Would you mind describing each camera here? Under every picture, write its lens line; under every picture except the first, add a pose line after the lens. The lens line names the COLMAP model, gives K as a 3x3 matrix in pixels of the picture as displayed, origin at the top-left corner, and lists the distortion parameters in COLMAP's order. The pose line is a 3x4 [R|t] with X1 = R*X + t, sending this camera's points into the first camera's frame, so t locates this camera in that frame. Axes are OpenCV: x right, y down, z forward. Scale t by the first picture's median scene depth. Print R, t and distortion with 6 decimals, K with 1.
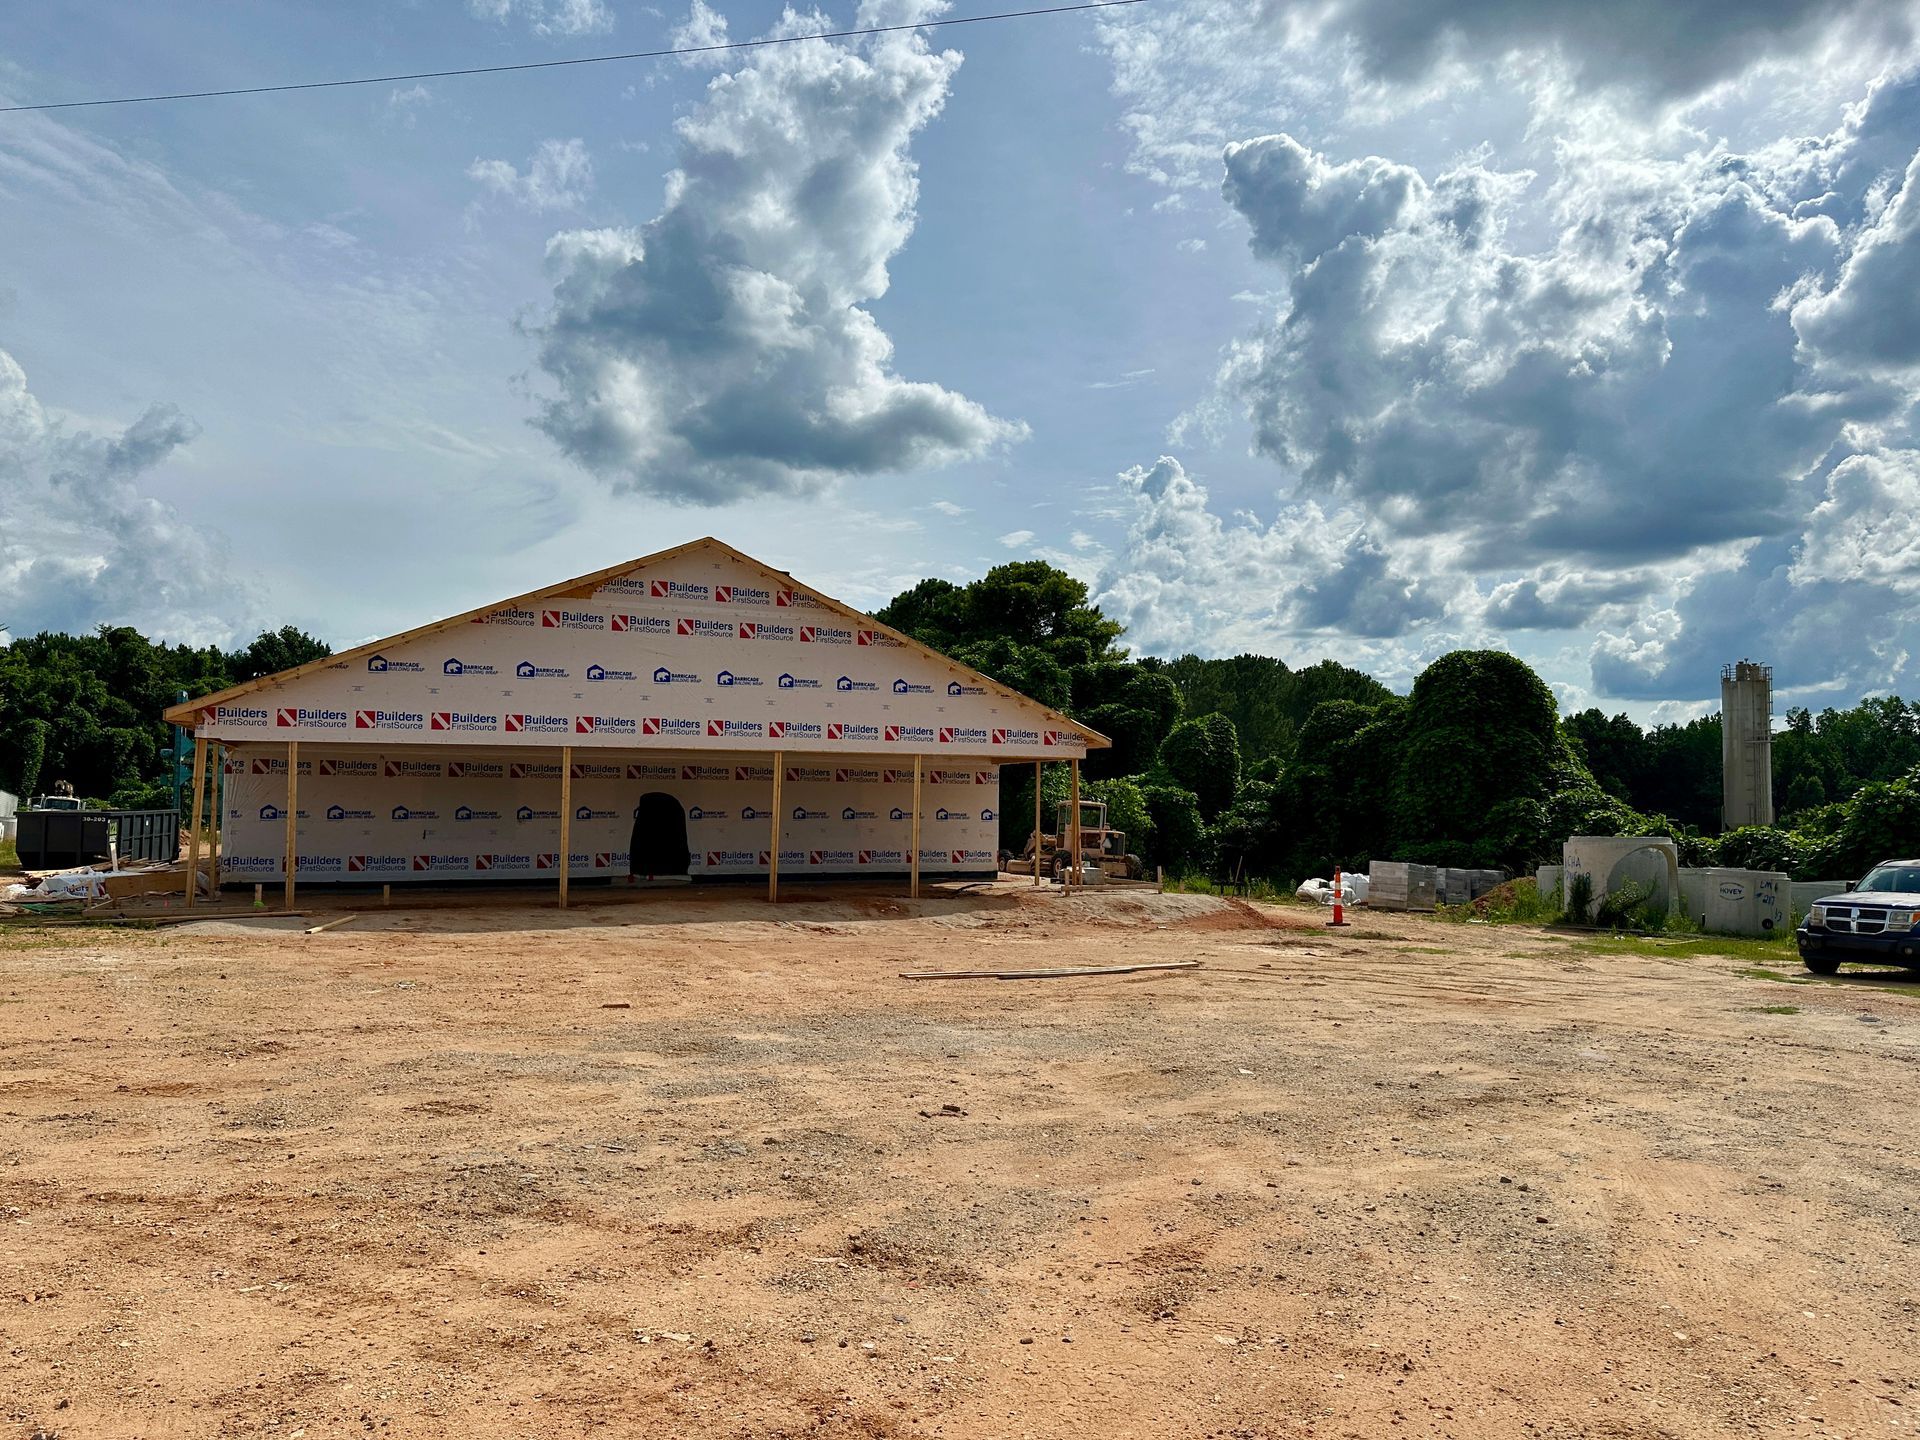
lens RADIAL K [[1356.4, 0, 973.1], [0, 1356.4, 730.7], [0, 0, 1]] dist [0.193961, -0.400882]
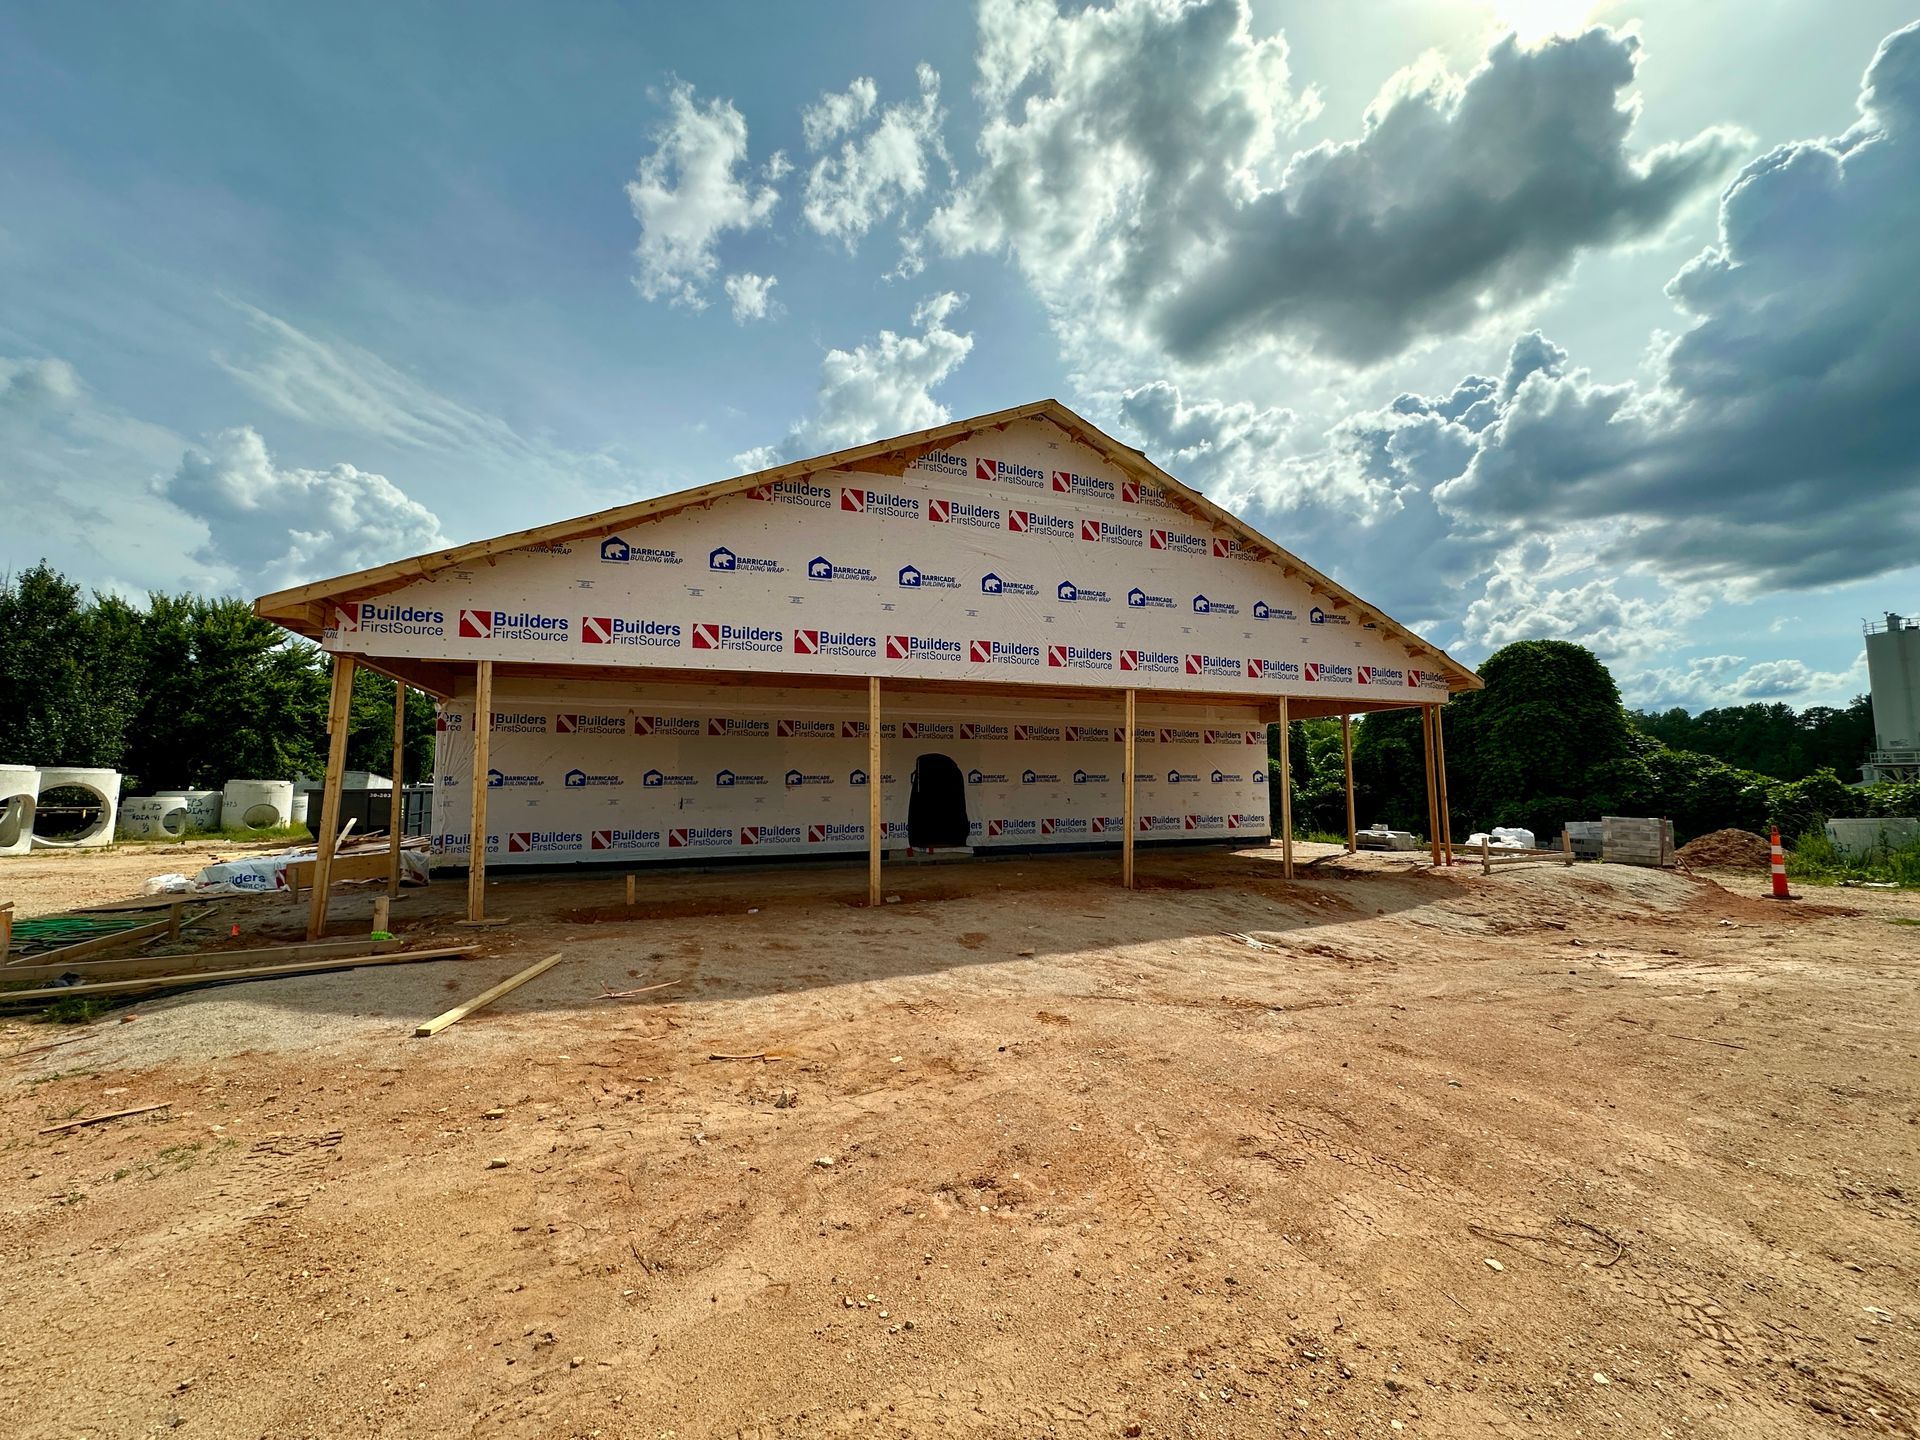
lens RADIAL K [[773.1, 0, 961.4], [0, 773.1, 719.3], [0, 0, 1]] dist [-0.001982, 0.000011]
pose [[0.999592, -0.017520, -0.022545, -0.214840], [0.016804, 0.999361, -0.031532, 0.041474], [0.023083, 0.031141, 0.999248, 0.533782]]
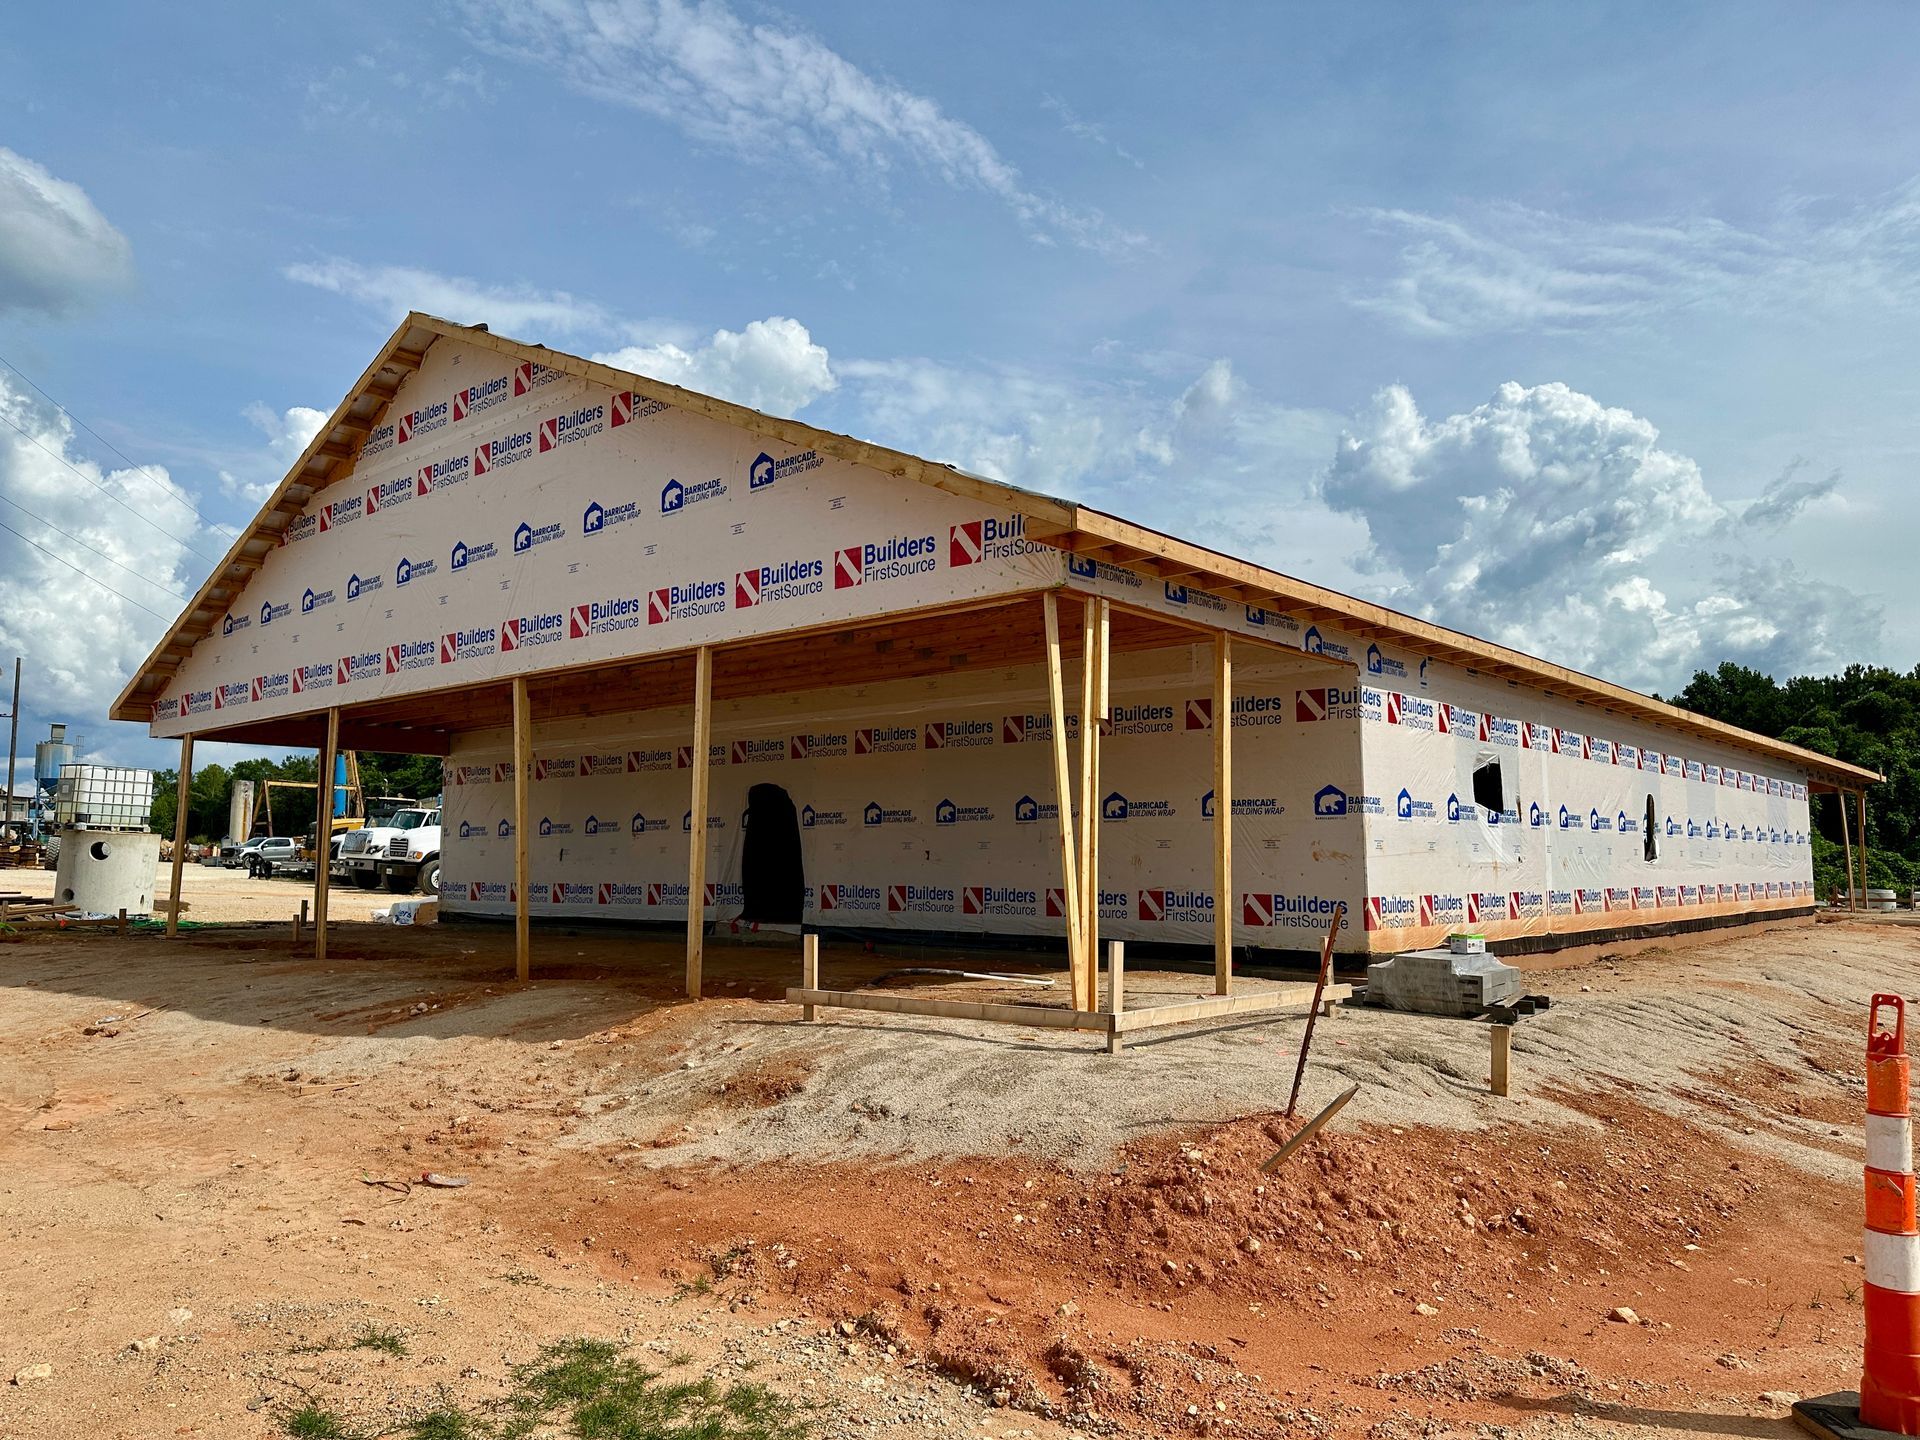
lens RADIAL K [[1356.4, 0, 973.1], [0, 1356.4, 730.7], [0, 0, 1]] dist [0.193961, -0.400882]
pose [[0.428914, -0.097439, -0.898075, 0.366092], [0.050752, 0.995195, -0.083738, 0.081422], [0.901918, -0.009663, 0.431799, 0.877504]]
